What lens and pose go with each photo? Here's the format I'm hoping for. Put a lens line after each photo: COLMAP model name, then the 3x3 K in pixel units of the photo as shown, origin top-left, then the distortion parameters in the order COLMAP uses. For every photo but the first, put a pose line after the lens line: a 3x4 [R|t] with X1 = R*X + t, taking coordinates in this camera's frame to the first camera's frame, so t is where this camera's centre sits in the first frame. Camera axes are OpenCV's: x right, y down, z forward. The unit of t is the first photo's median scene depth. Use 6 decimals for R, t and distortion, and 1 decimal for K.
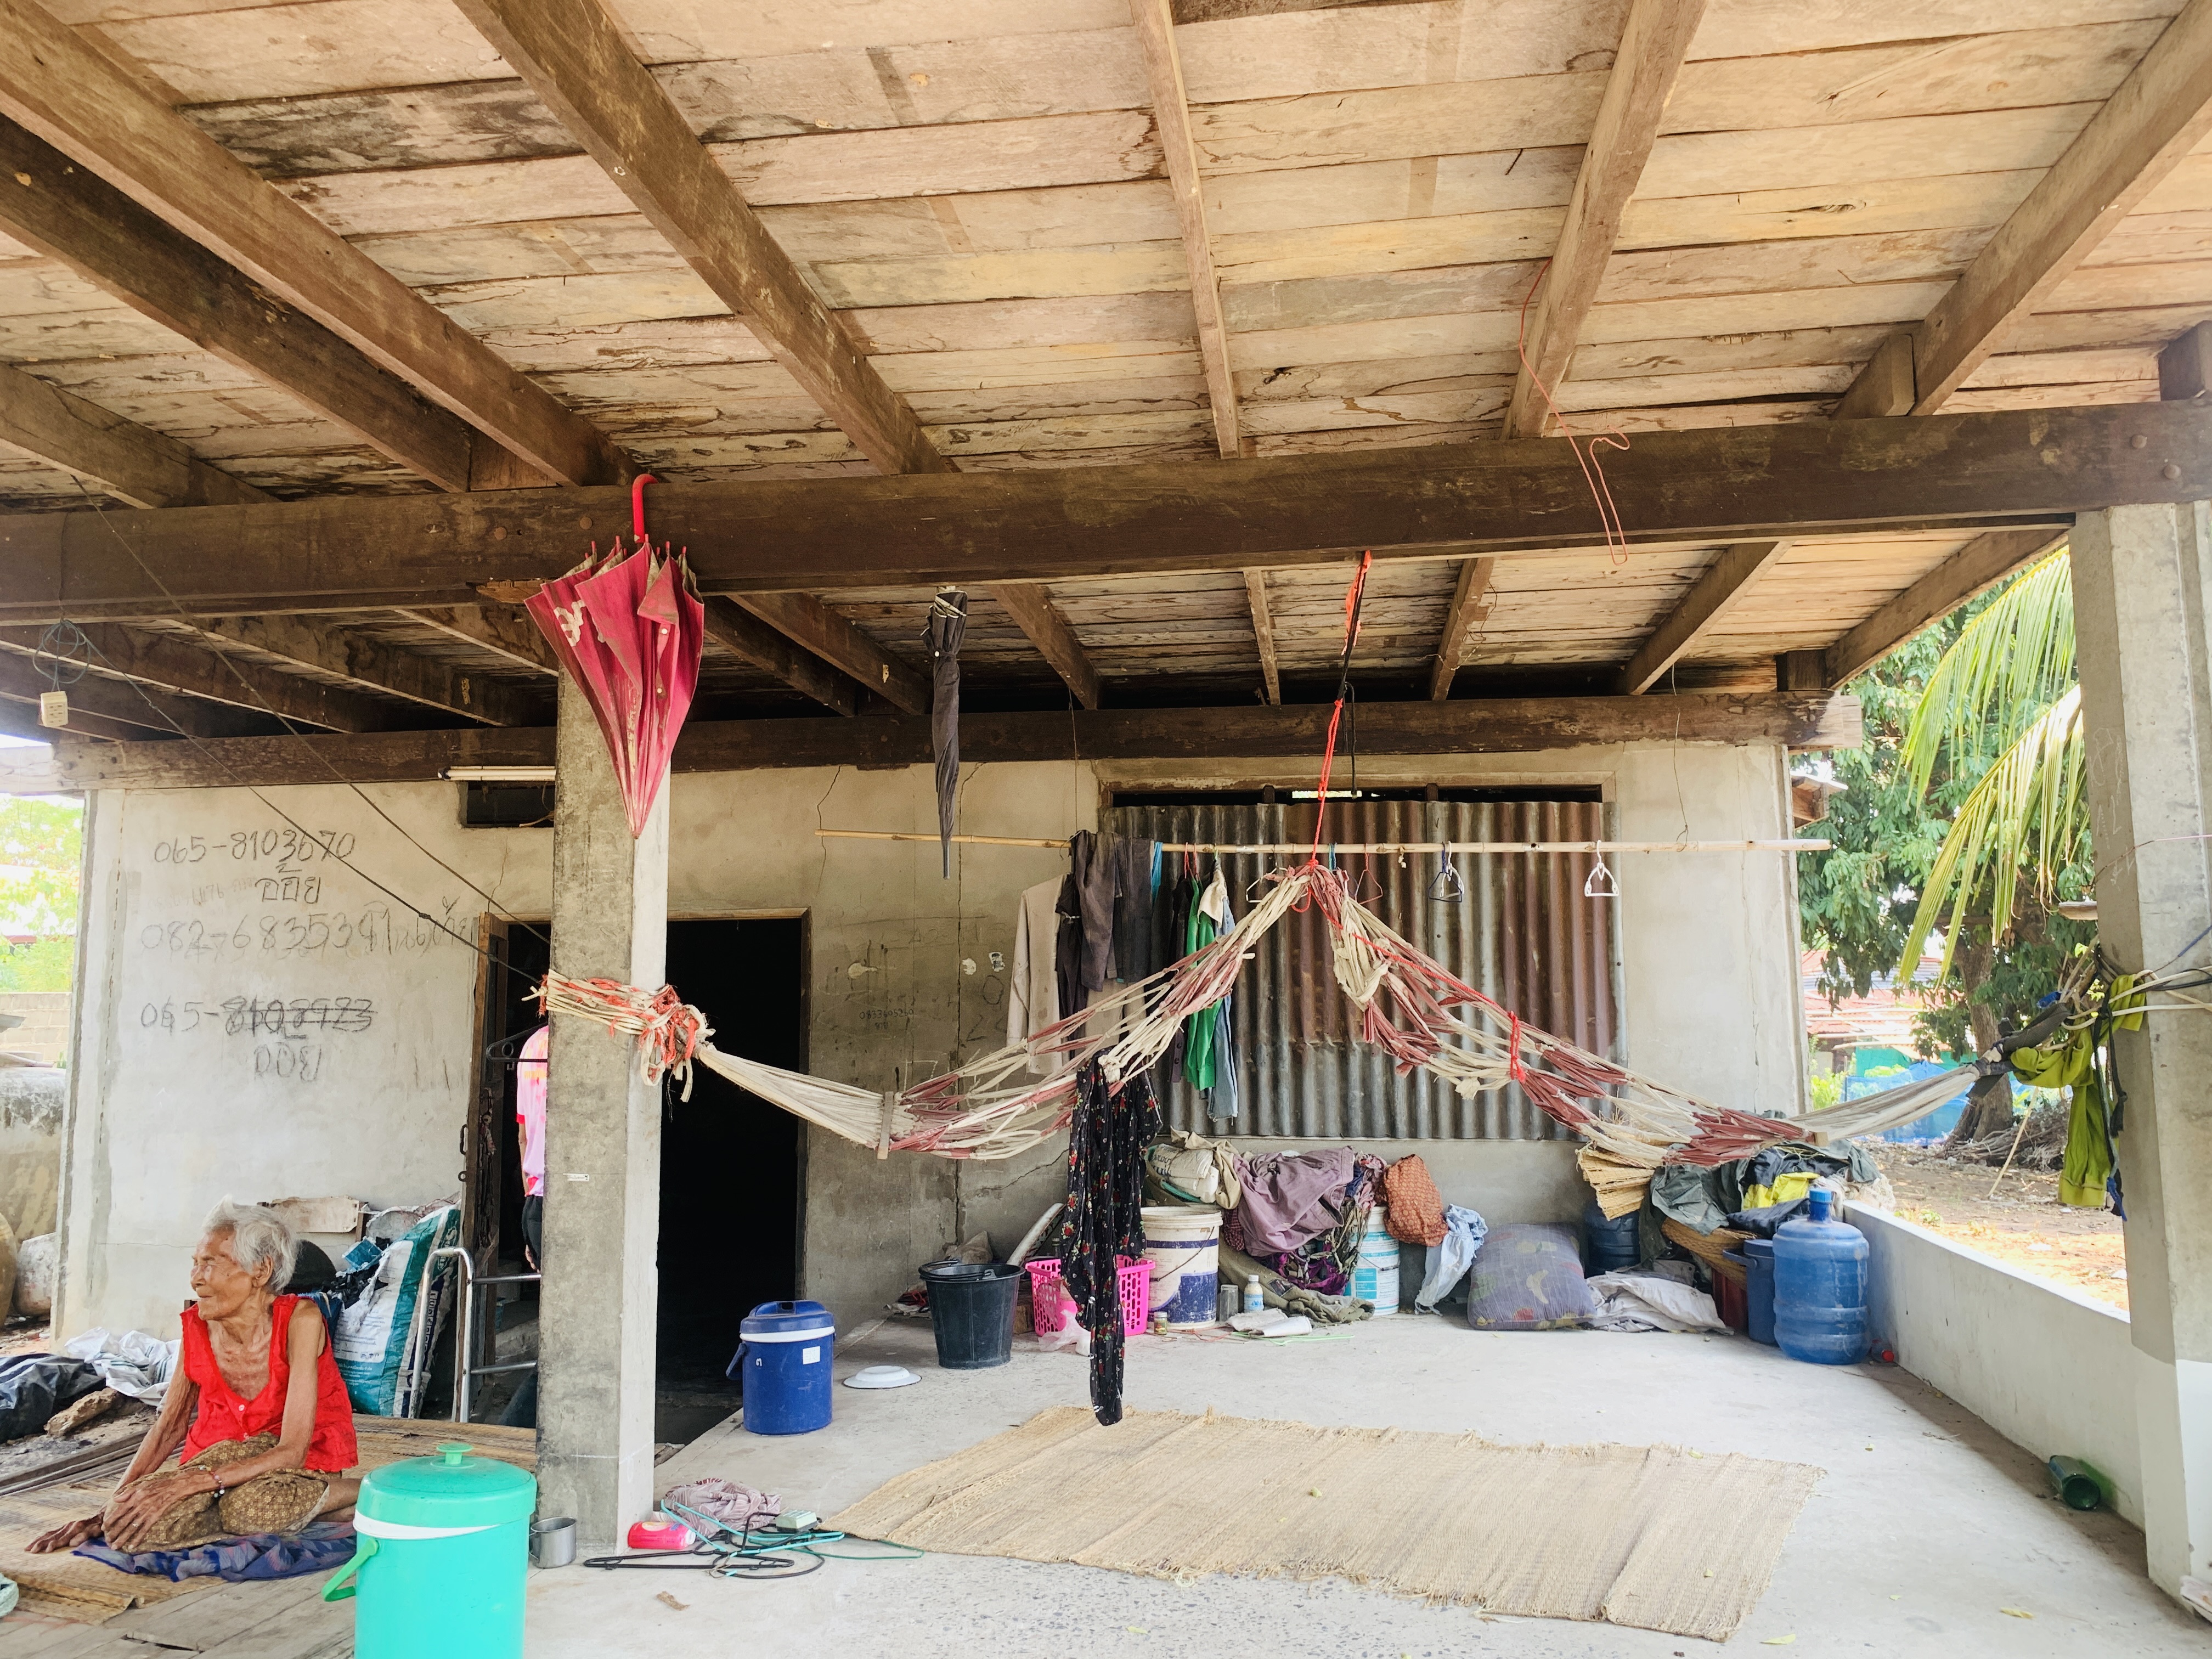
lens RADIAL K [[1706.9, 0, 1113.9], [0, 1706.9, 820.9], [0, 0, 1]] dist [0.039764, -0.037326]
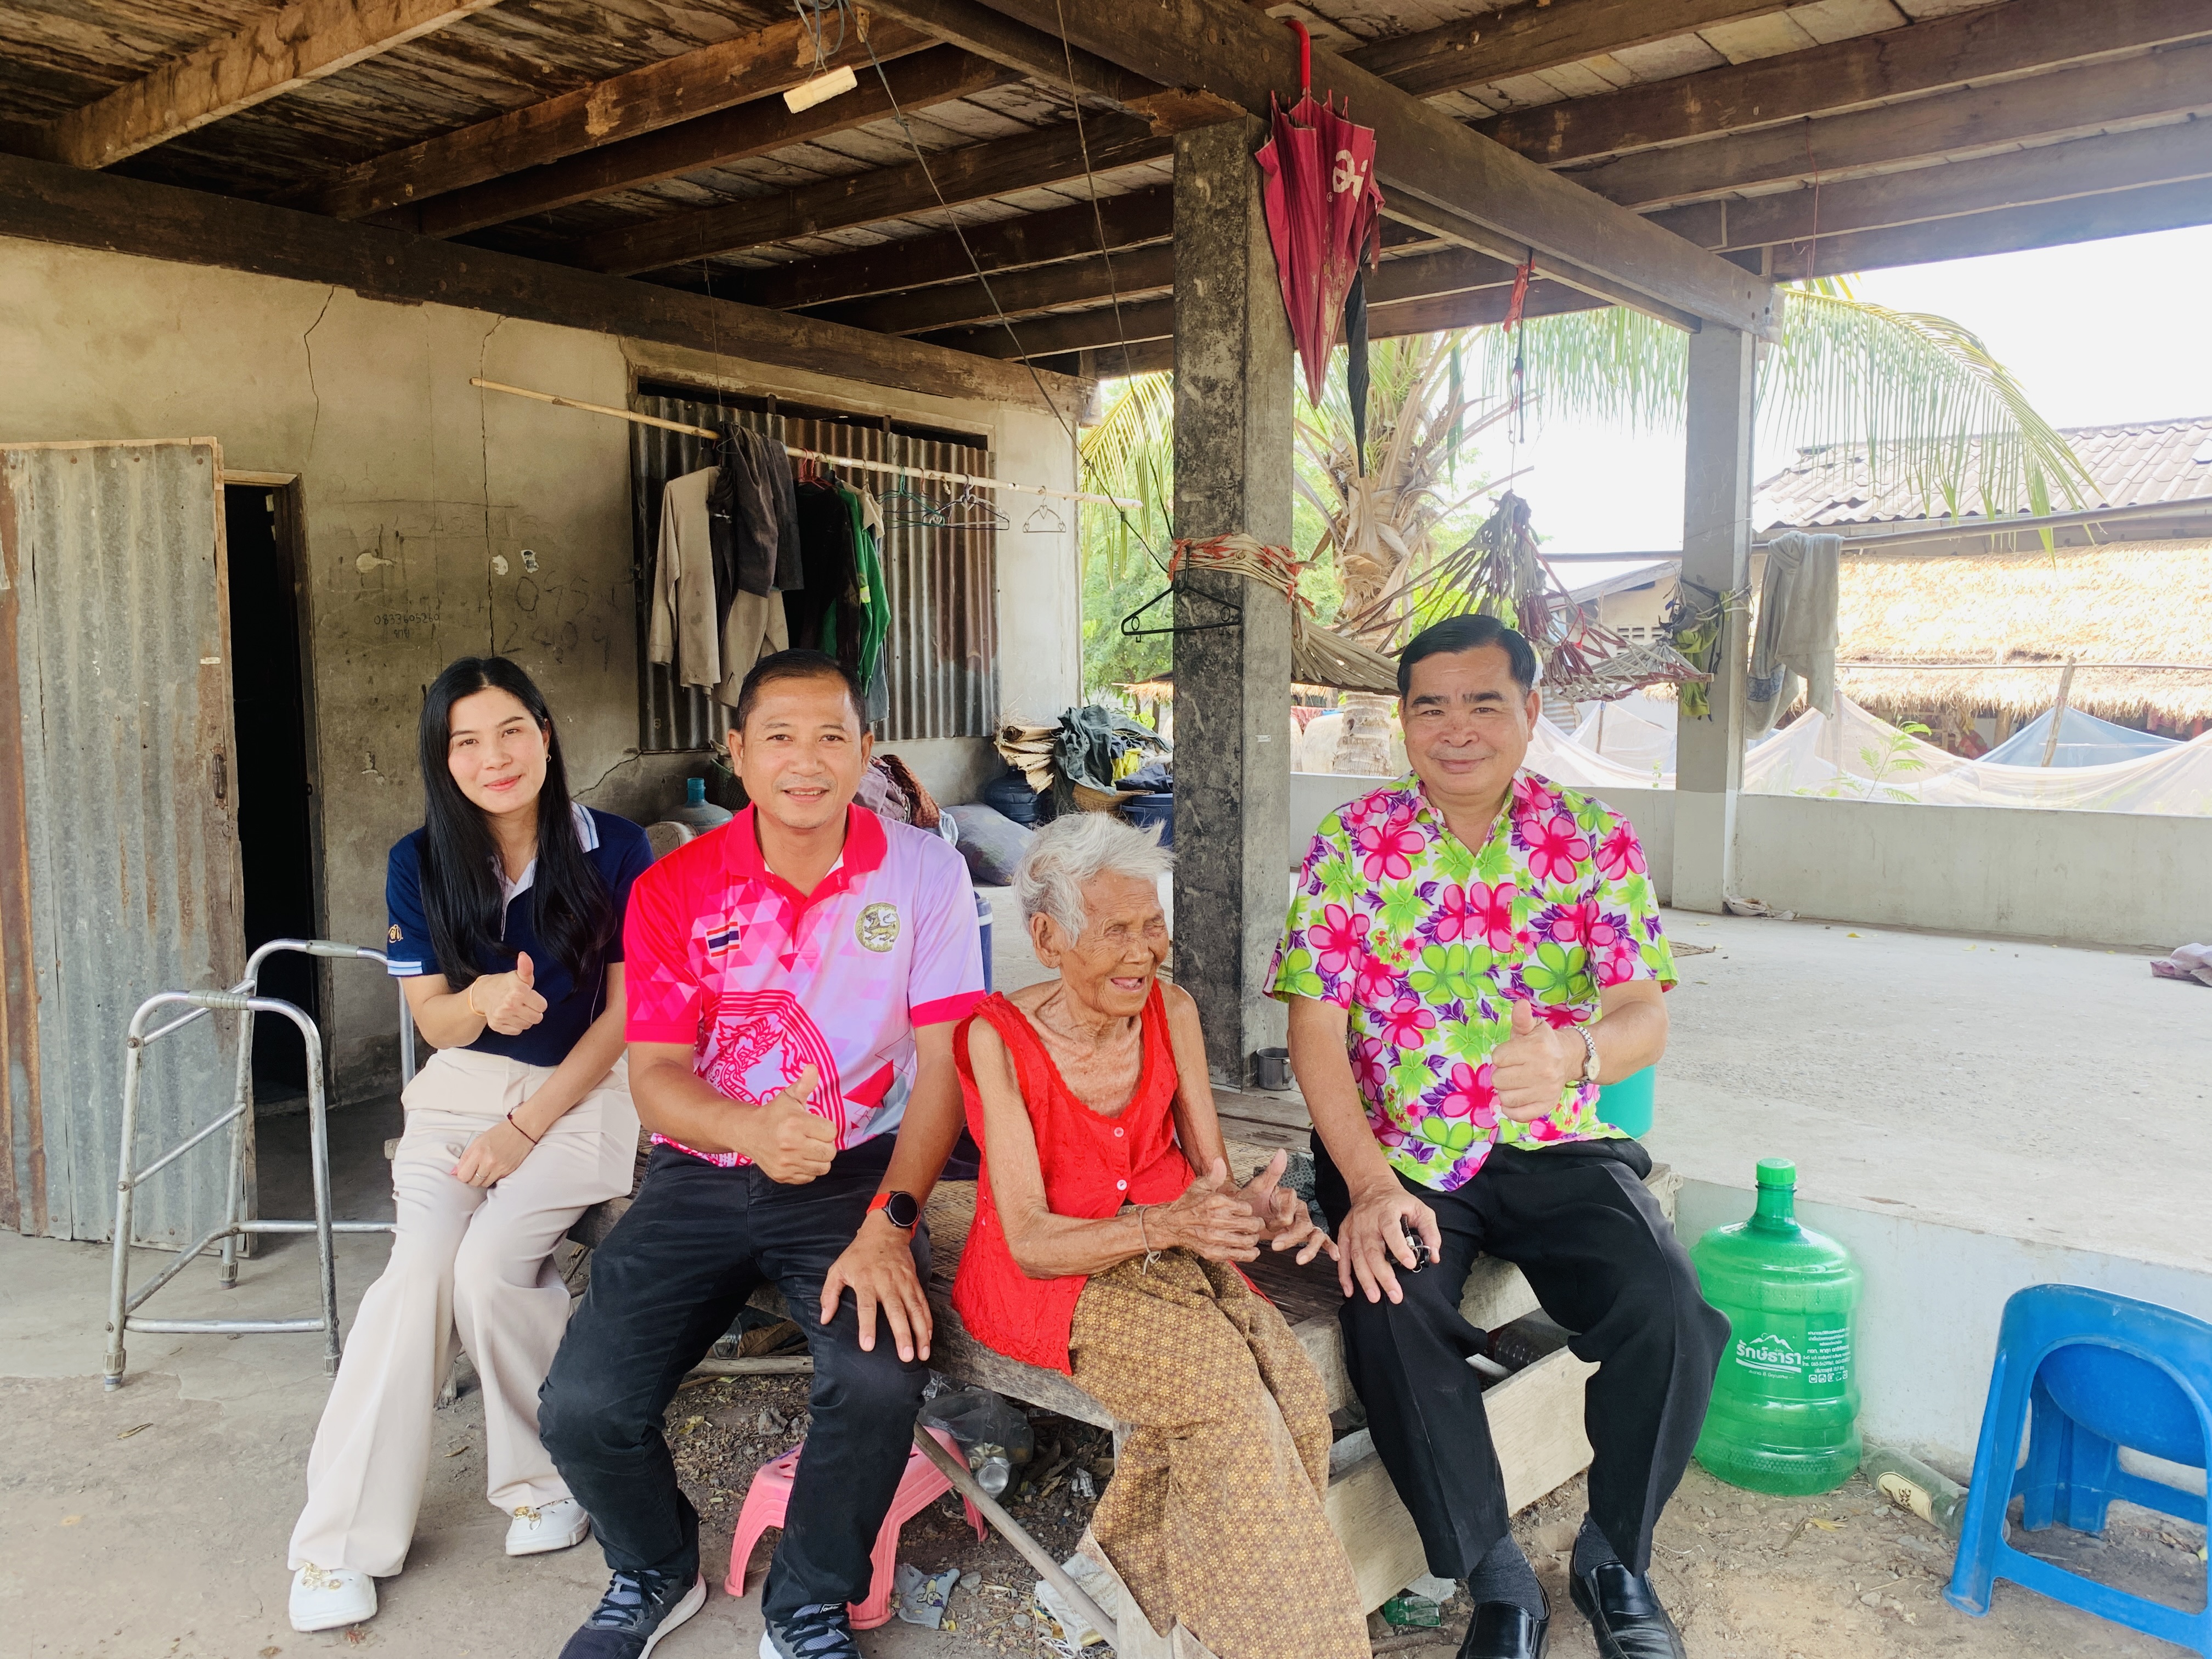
lens RADIAL K [[1680.9, 0, 1104.4], [0, 1680.9, 823.8], [0, 0, 1]] dist [0.049002, -0.063223]
pose [[0.507129, -0.080862, 0.858069, -0.793158], [-0.088082, 0.985514, 0.144929, 0.077214], [-0.857358, -0.149078, 0.492660, 0.375072]]
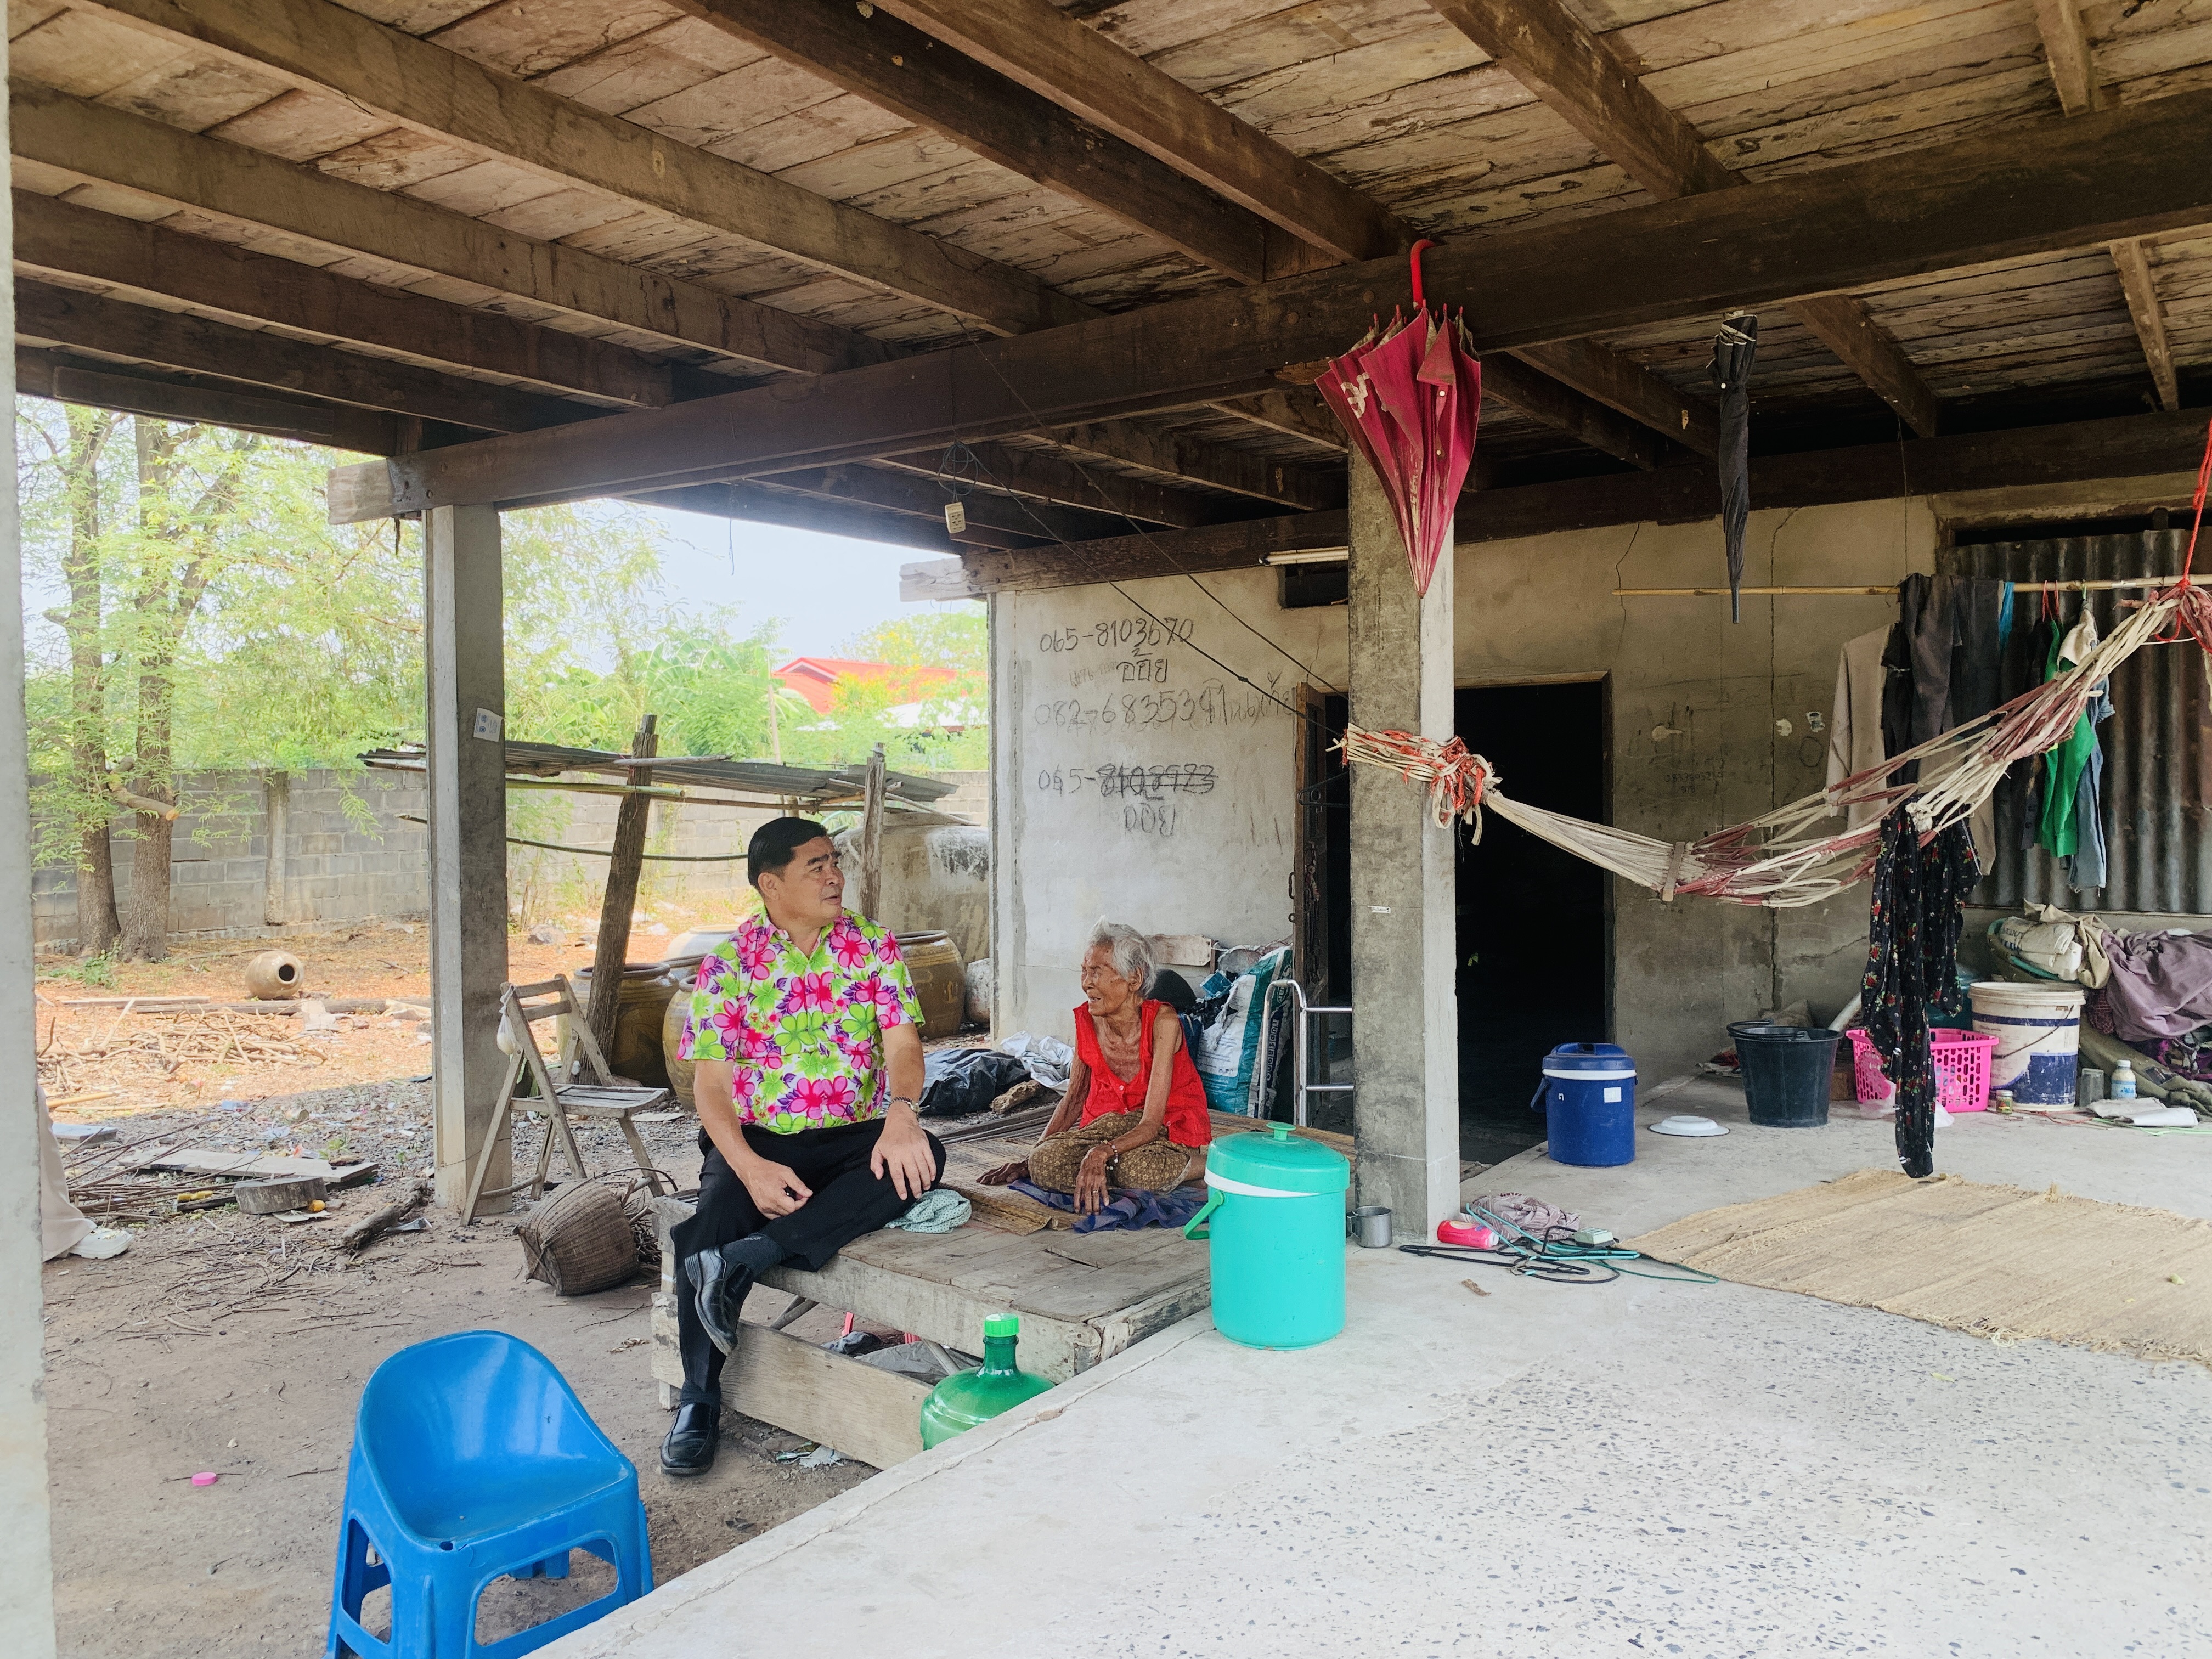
lens RADIAL K [[1682.3, 0, 1102.6], [0, 1682.3, 823.3], [0, 0, 1]] dist [0.041474, -0.053356]
pose [[0.888533, 0.007711, -0.458747, 0.013465], [0.052940, 0.991458, 0.119203, 0.007582], [0.455748, -0.130202, 0.880535, -0.014436]]
